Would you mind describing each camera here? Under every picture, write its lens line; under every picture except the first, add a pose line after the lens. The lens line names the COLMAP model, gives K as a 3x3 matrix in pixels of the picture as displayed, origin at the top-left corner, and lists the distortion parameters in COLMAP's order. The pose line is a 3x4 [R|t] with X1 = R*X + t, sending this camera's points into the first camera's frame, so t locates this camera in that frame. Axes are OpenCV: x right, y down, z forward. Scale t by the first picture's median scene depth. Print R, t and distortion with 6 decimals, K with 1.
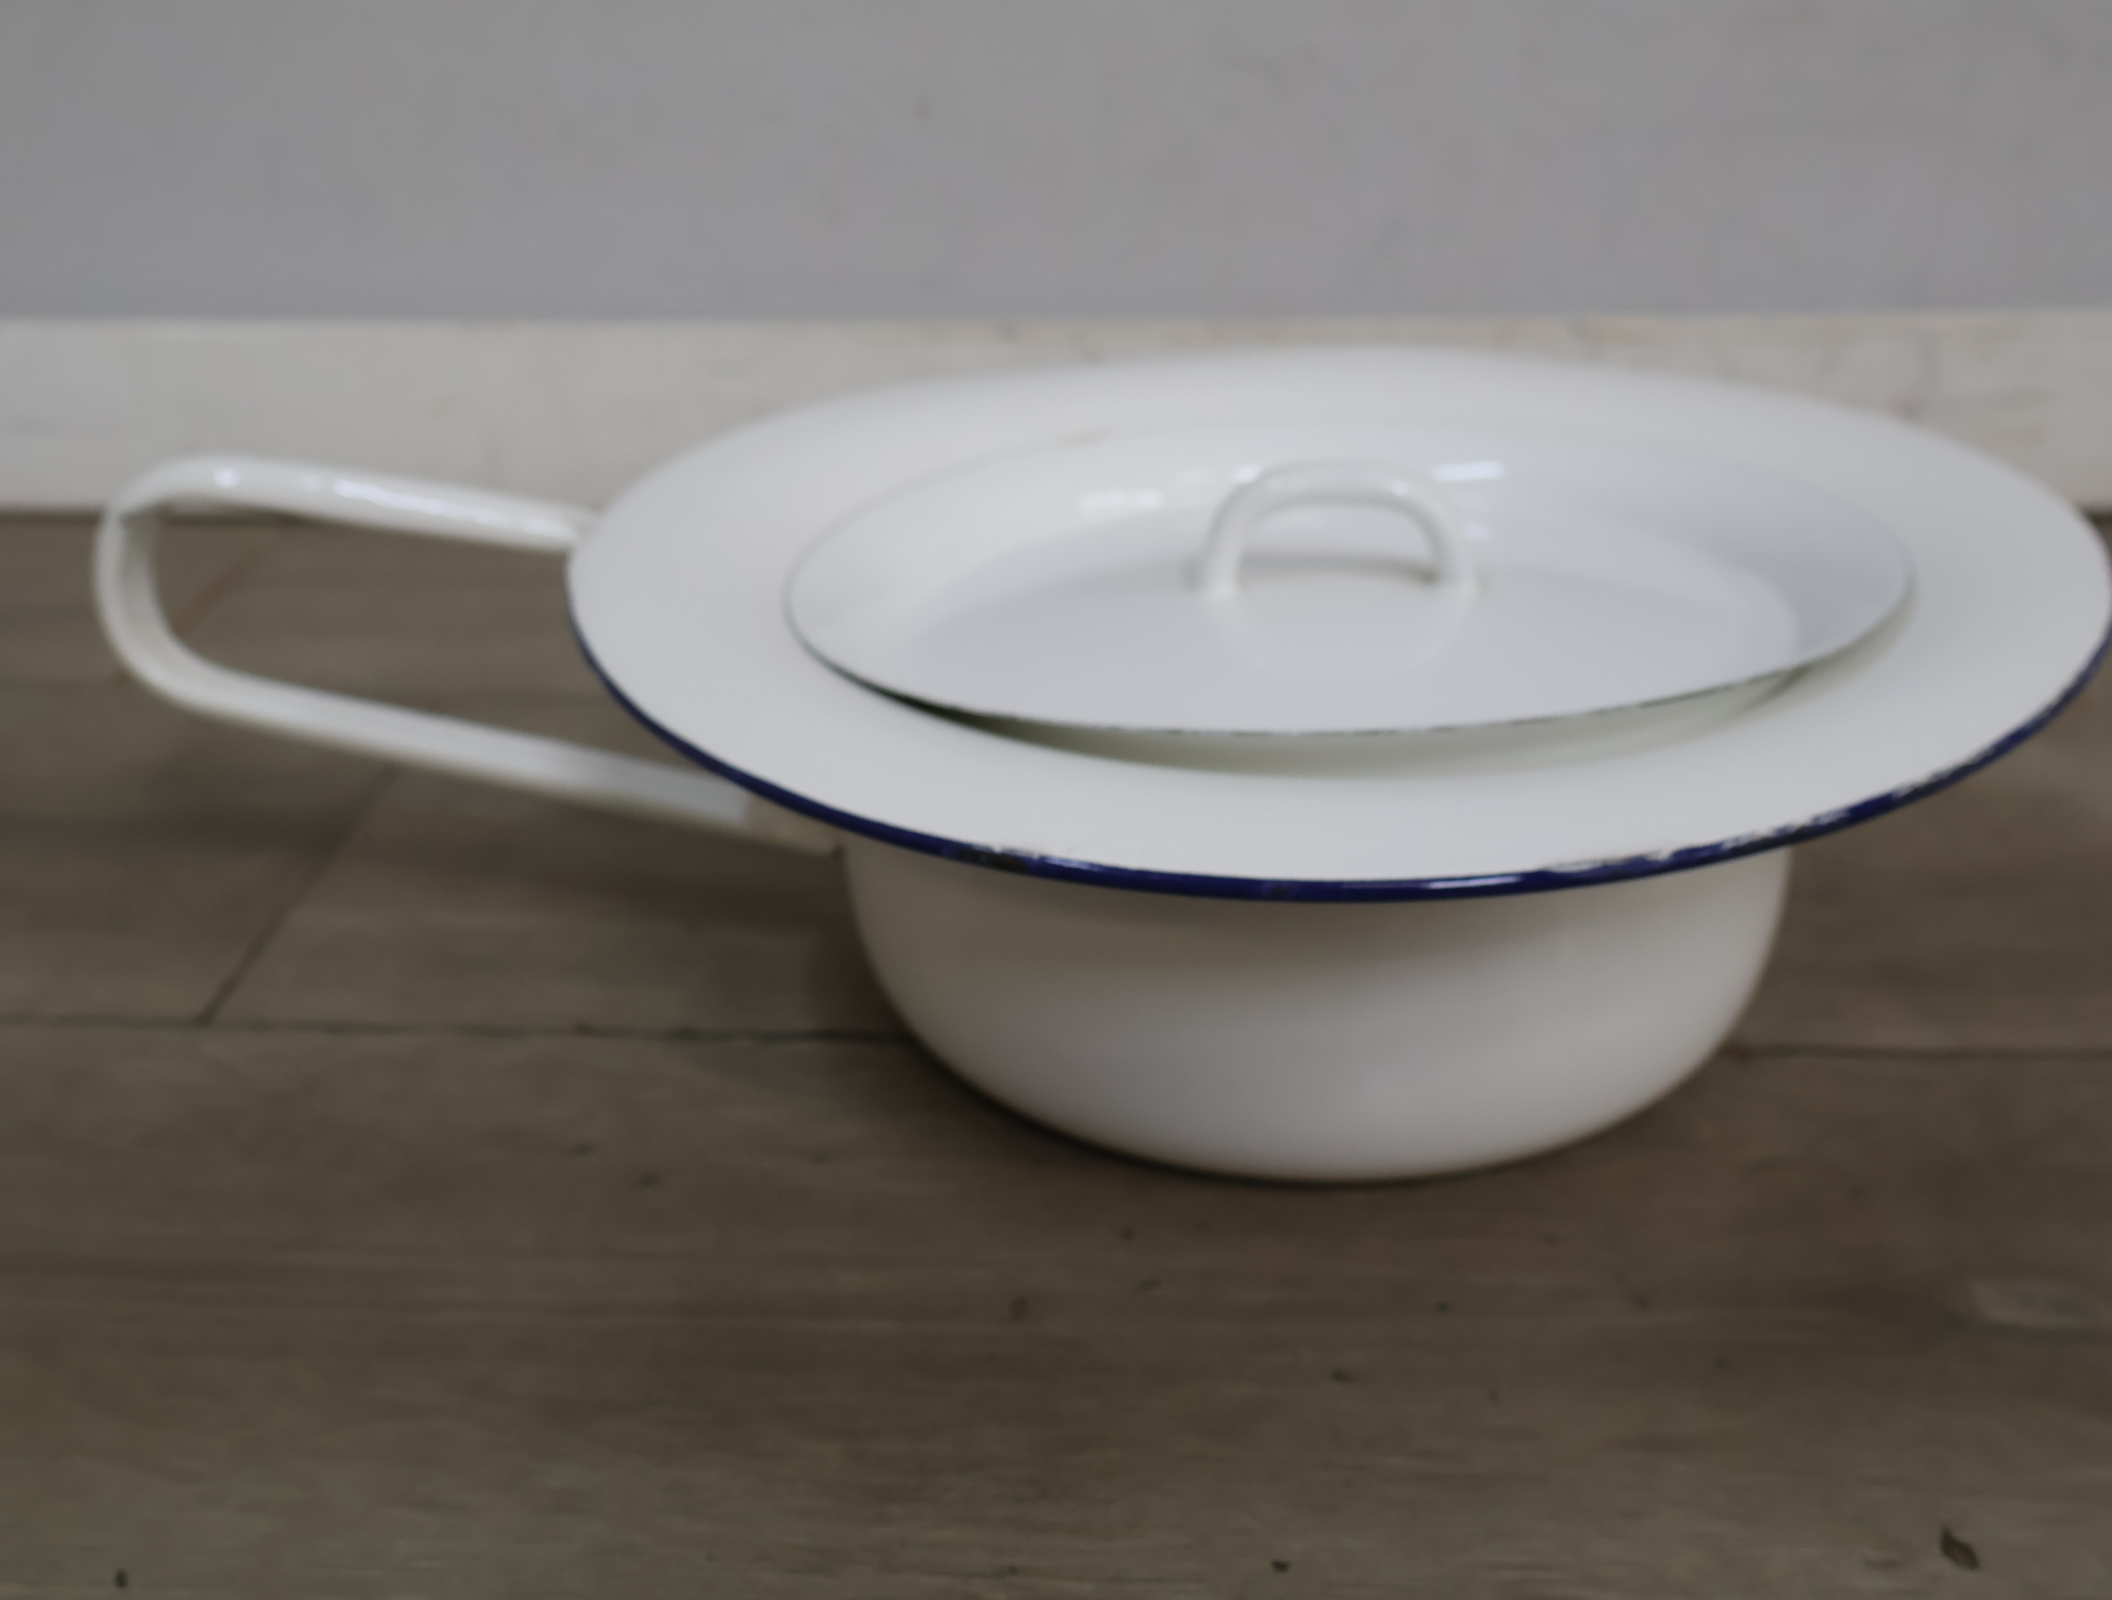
lens RADIAL K [[2353.6, 0, 1048.7], [0, 2353.6, 782.1], [0, 0, 1]] dist [-0.003741, 0.000000]
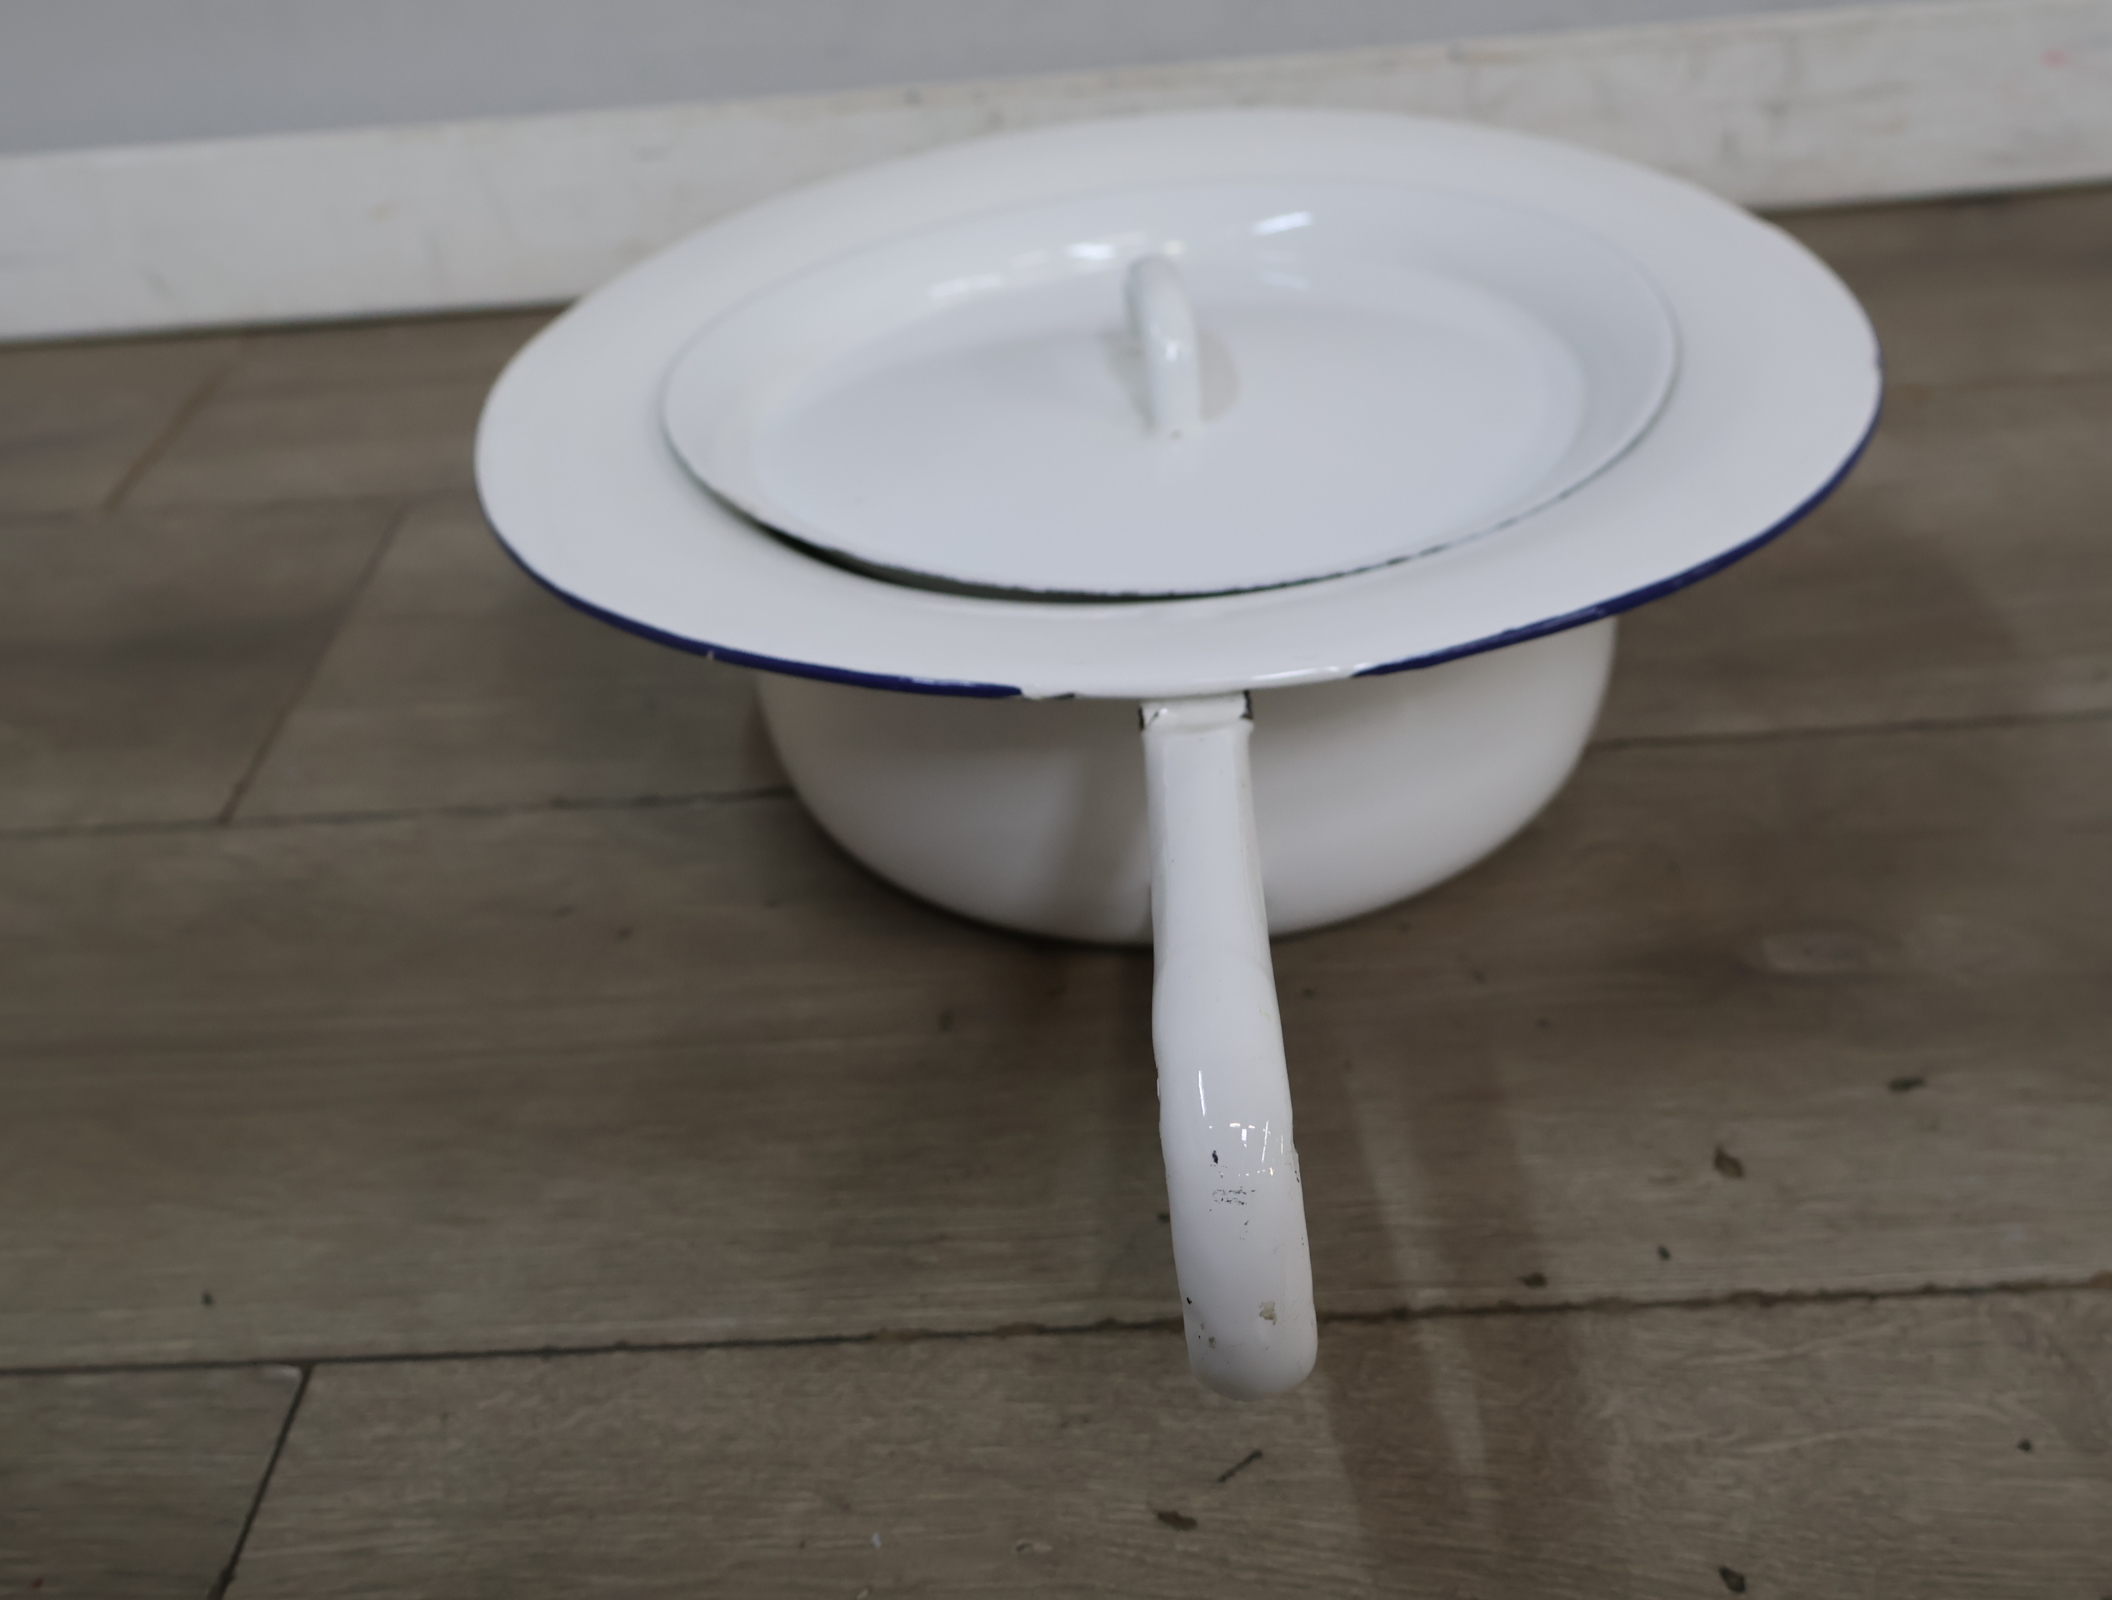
lens RADIAL K [[2353.6, 0, 1055.7], [0, 2353.6, 793.8], [0, 0, 1]] dist [-0.003741, 0.000000]
pose [[0.997175, -0.074572, -0.008979, 0.064273], [0.075102, 0.988136, 0.133970, -0.042180], [-0.001118, -0.134265, 0.990945, -0.148816]]
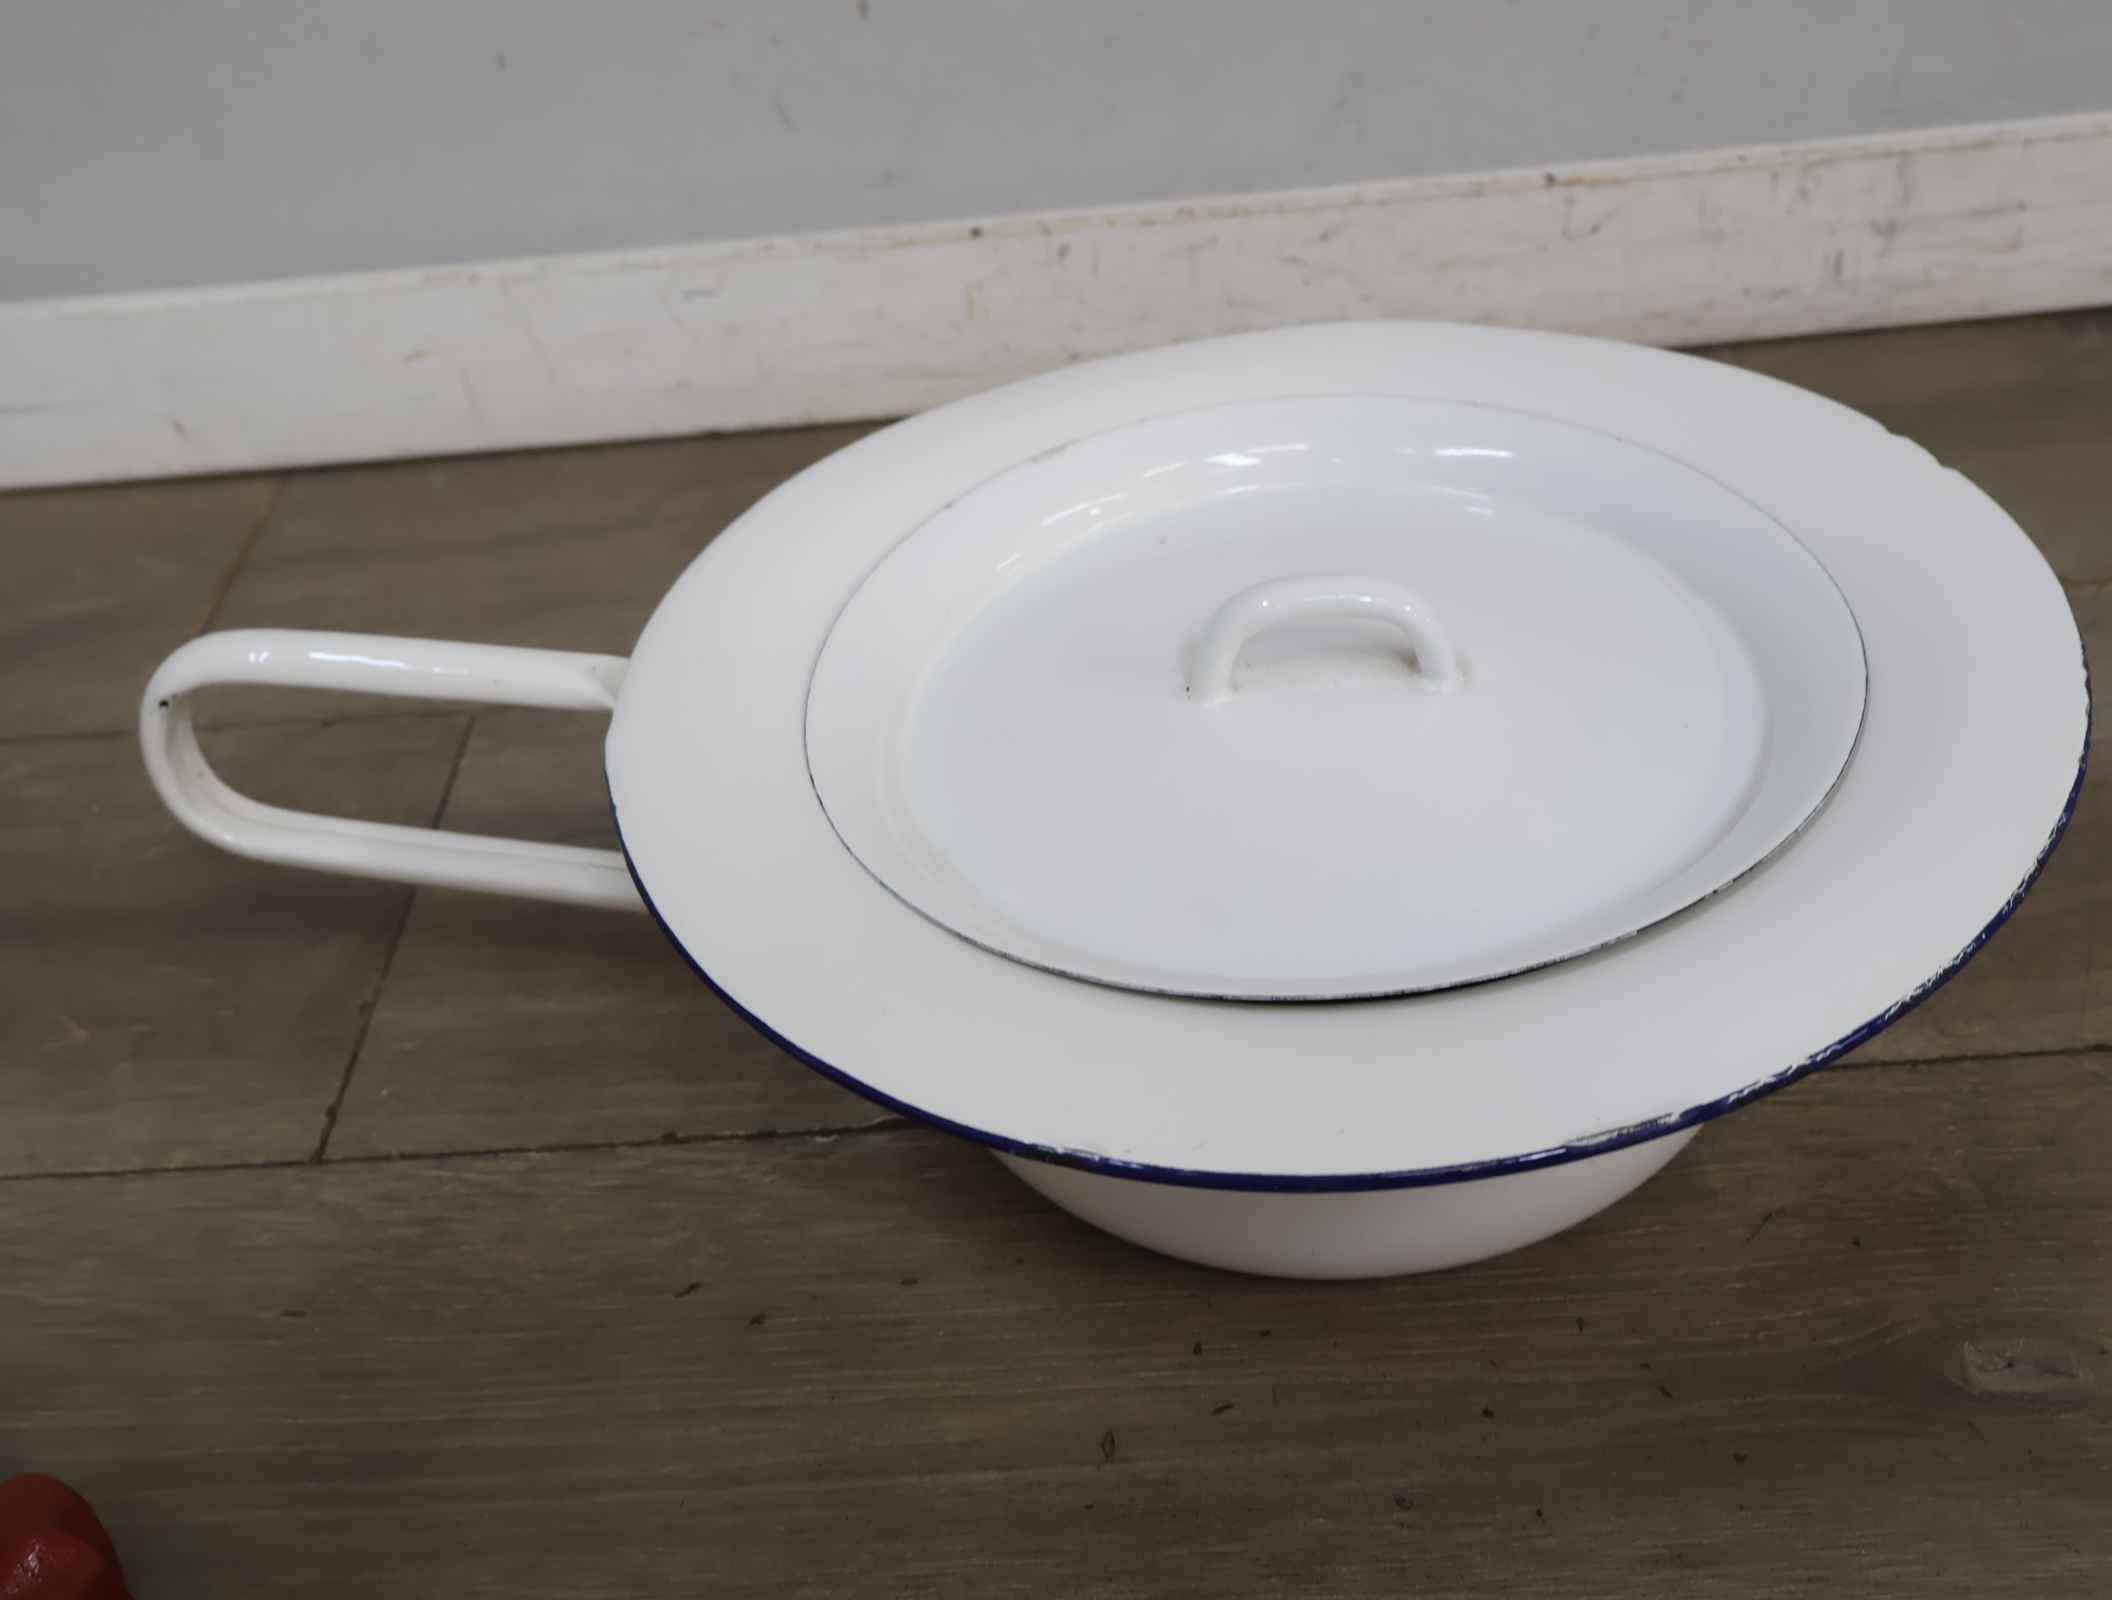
lens RADIAL K [[2353.6, 0, 1039.8], [0, 2353.6, 754.3], [0, 0, 1]] dist [-0.003741, 0.000000]
pose [[0.995268, -0.096671, -0.009764, -0.002818], [0.096591, 0.973502, 0.207280, -0.352519], [-0.010533, -0.207242, 0.978233, -0.024128]]
